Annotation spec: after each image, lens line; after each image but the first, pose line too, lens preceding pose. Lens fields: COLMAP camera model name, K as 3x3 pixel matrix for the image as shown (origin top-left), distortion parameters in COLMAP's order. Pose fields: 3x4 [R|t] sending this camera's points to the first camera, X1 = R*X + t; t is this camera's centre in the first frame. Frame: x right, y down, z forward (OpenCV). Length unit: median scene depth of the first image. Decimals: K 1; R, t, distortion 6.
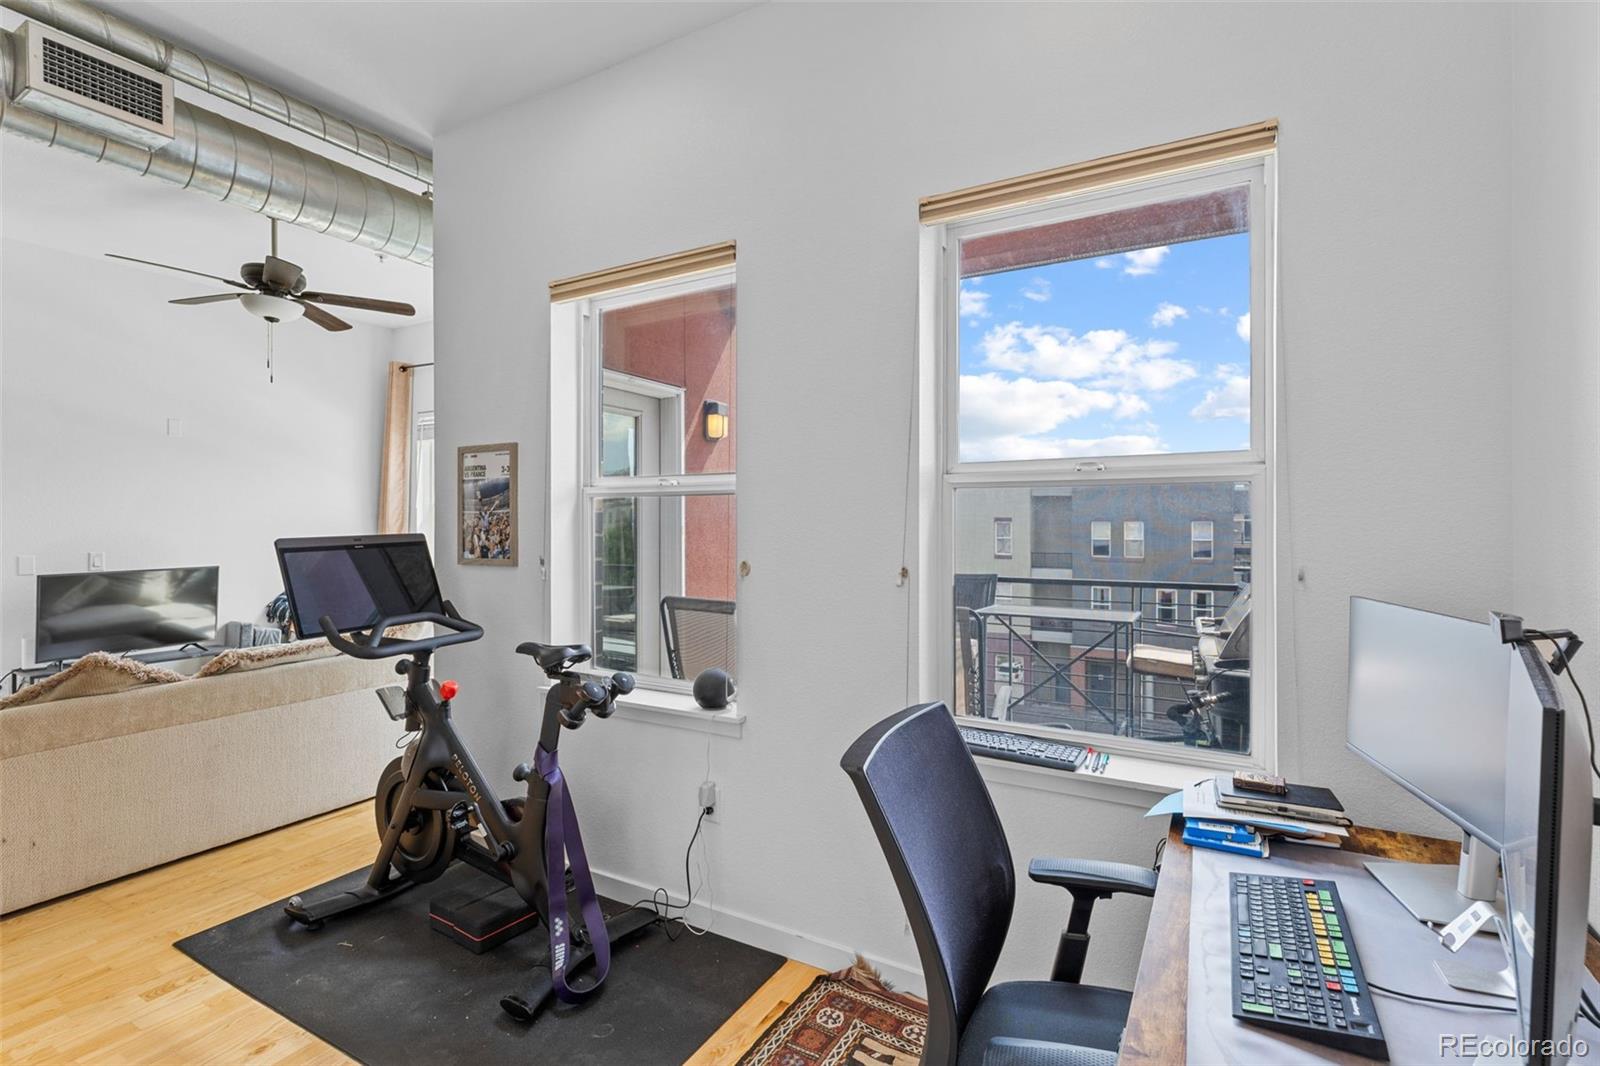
lens RADIAL K [[773.9, 0, 826.3], [0, 773.9, 501.5], [0, 0, 1]] dist [-0.007466, -0.000354]
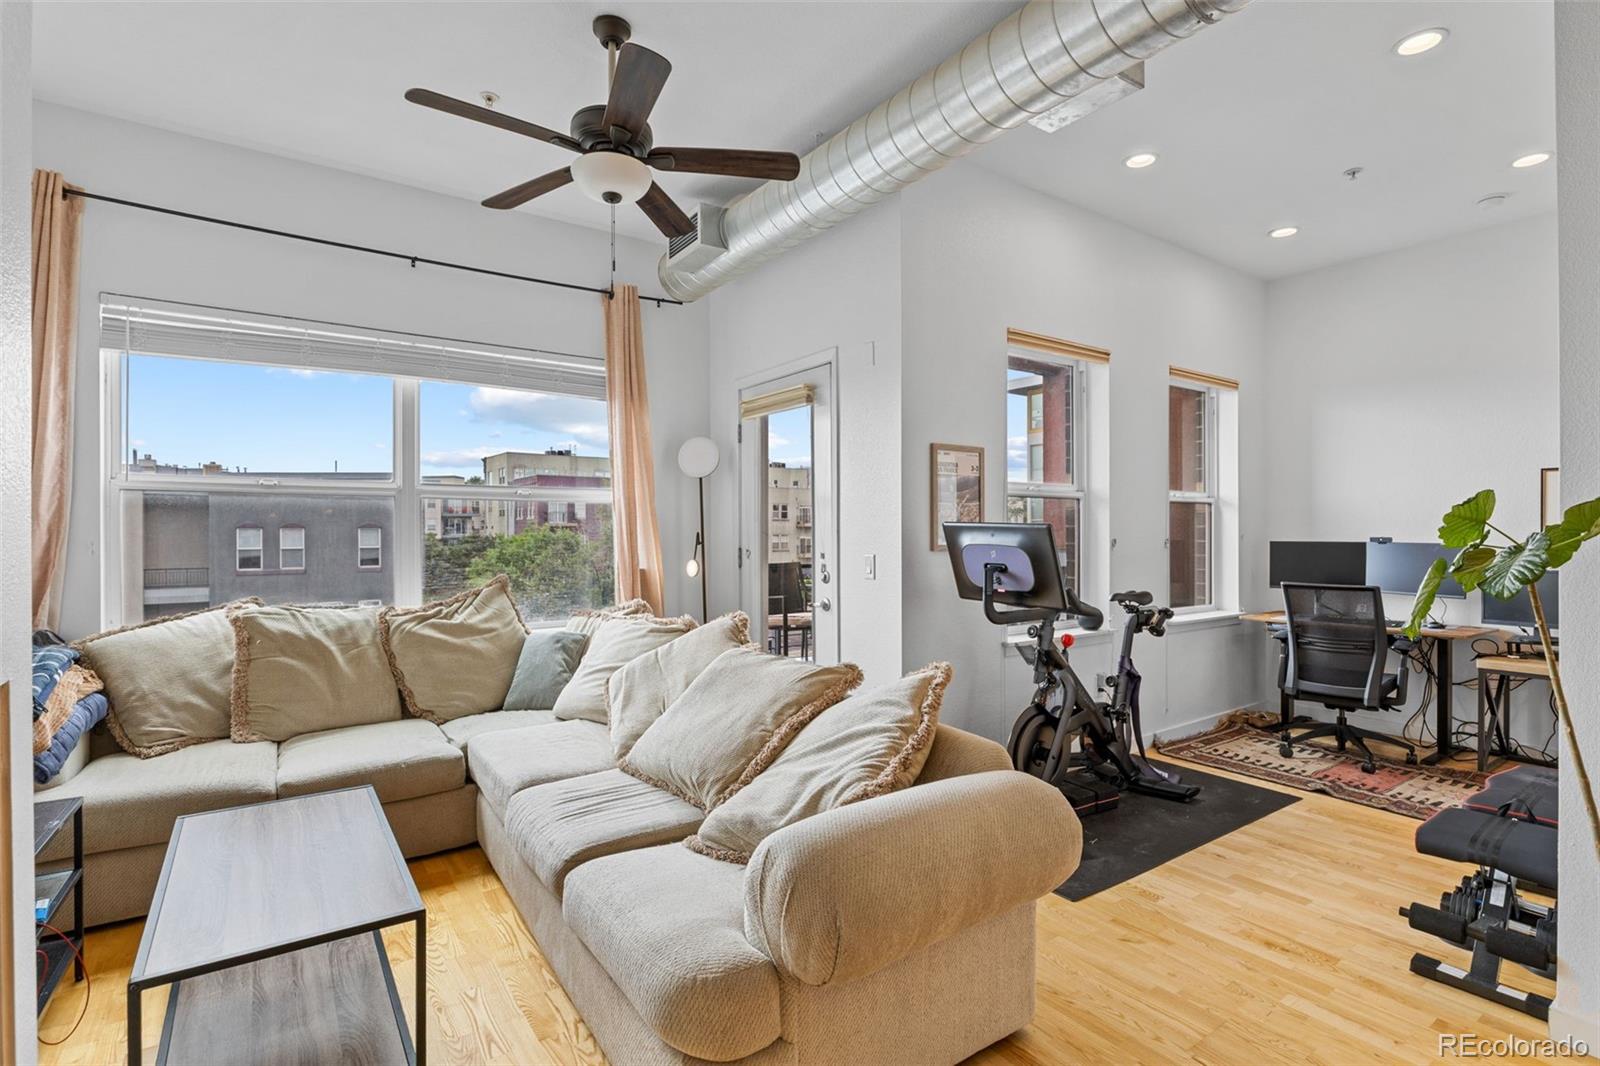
lens RADIAL K [[773.9, 0, 808.8], [0, 773.9, 531.0], [0, 0, 1]] dist [-0.007466, -0.000354]
pose [[0.425348, 0.009509, 0.904980, -0.667543], [-0.030389, 0.999531, 0.003781, 0.024081], [-0.904520, -0.029110, 0.425437, 0.299762]]
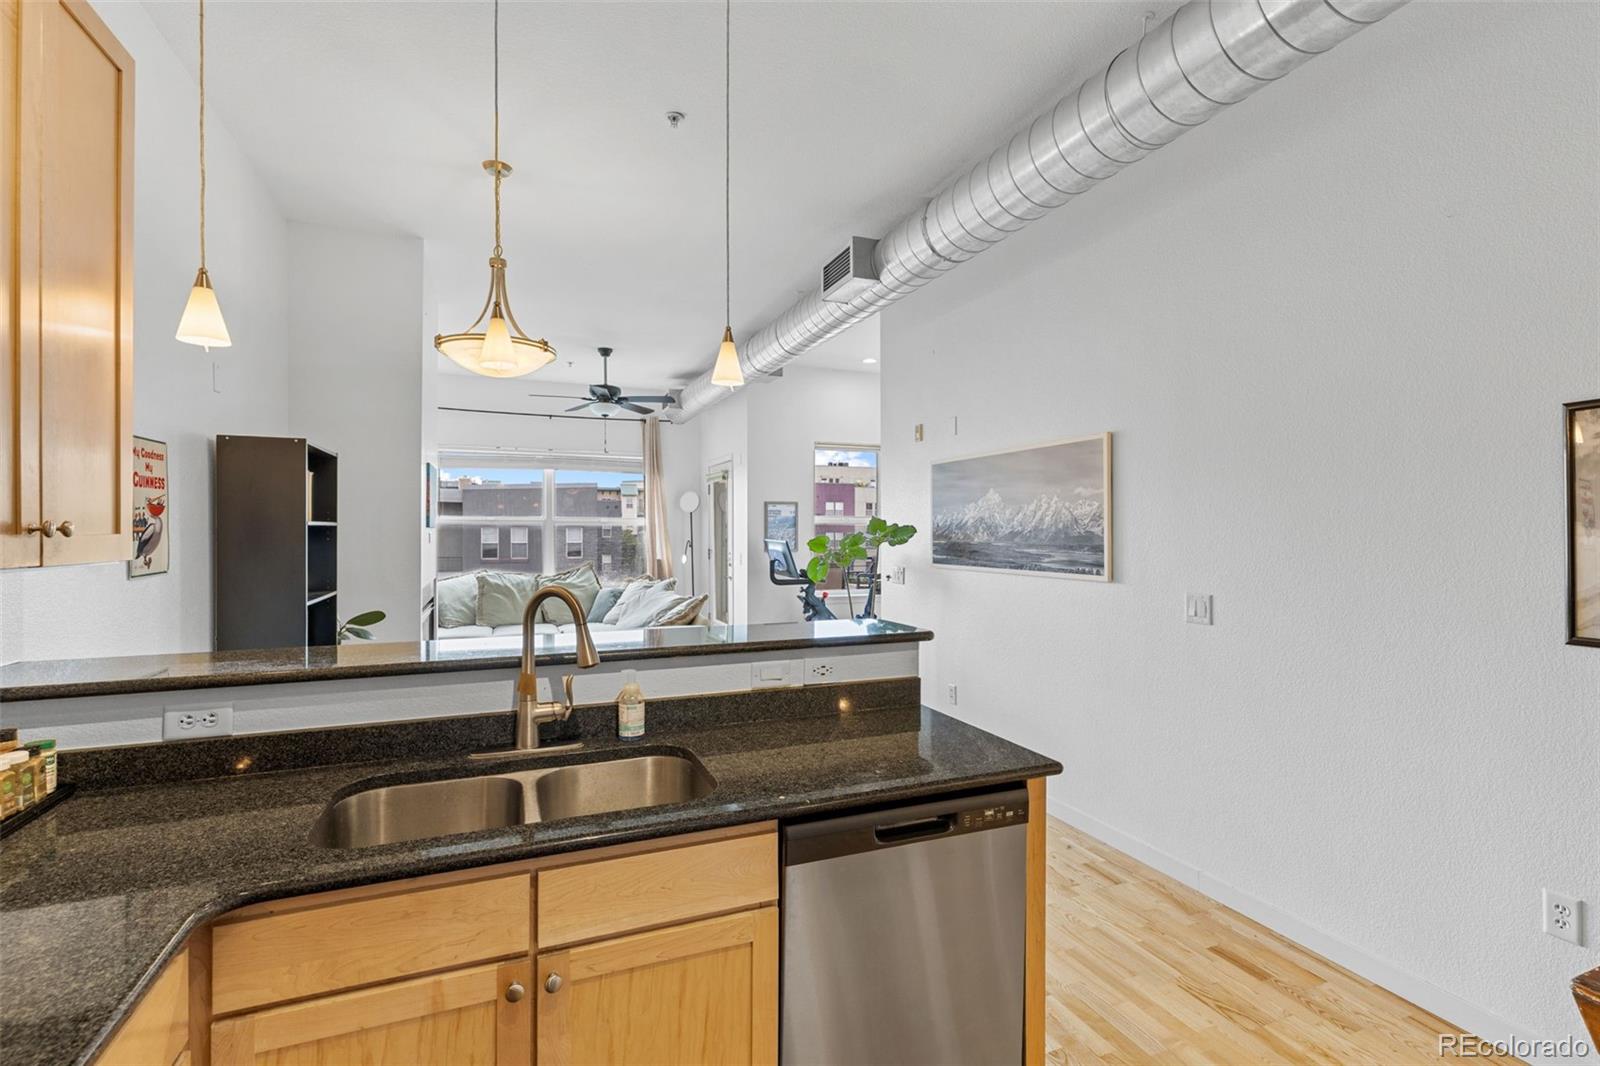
lens RADIAL K [[726.2, 0, 838.8], [0, 726.2, 525.5], [0, 0, 1]] dist [-0.012305, -0.000020]
pose [[0.587871, 0.010746, 0.808884, -0.926019], [-0.029401, 0.999535, 0.008089, -0.009327], [-0.808421, -0.028537, 0.587913, -0.209032]]
